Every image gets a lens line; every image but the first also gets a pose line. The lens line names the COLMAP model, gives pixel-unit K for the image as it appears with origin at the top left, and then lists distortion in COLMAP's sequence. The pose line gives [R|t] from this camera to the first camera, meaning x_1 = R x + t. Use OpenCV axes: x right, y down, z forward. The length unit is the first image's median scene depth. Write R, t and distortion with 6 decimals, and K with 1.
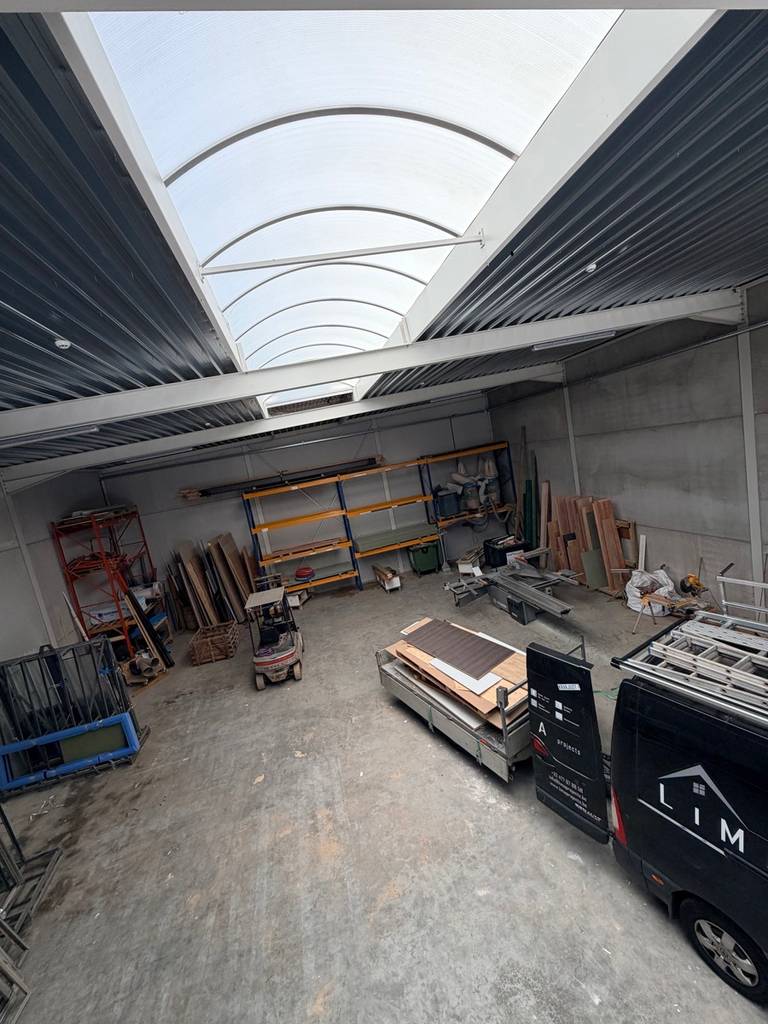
lens RADIAL K [[406.7, 0, 386.8], [0, 406.7, 511.4], [0, 0, 1]] dist [-0.000527, -0.000078]
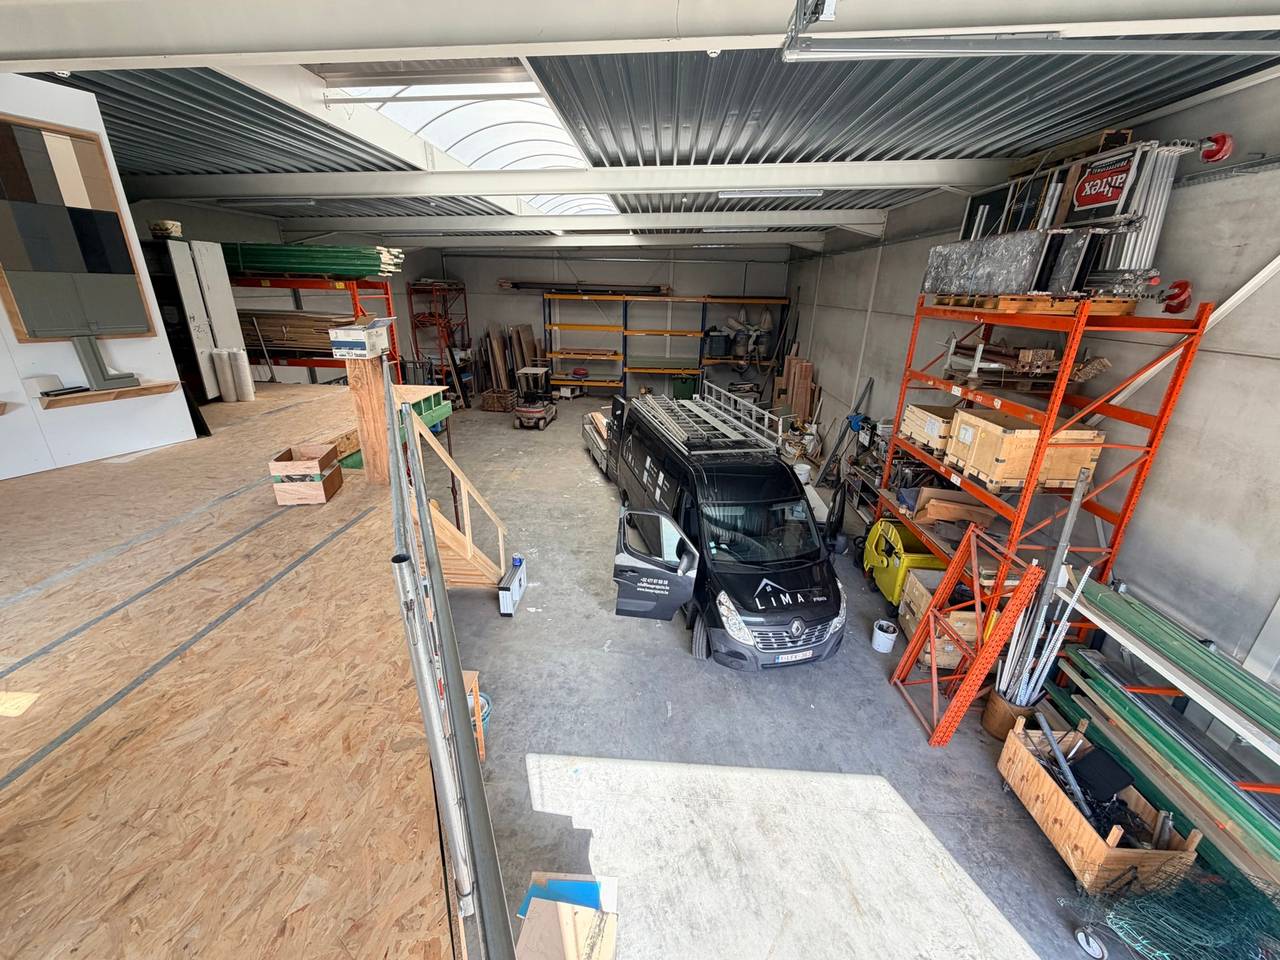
lens RADIAL K [[508.3, 0, 640.3], [0, 508.3, 479.3], [0, 0, 1]] dist [-0.000527, -0.000078]
pose [[0.940946, 0.287153, -0.179340, 0.360586], [-0.235593, 0.935793, 0.262272, 0.011477], [0.243138, -0.204533, 0.948183, -0.497965]]
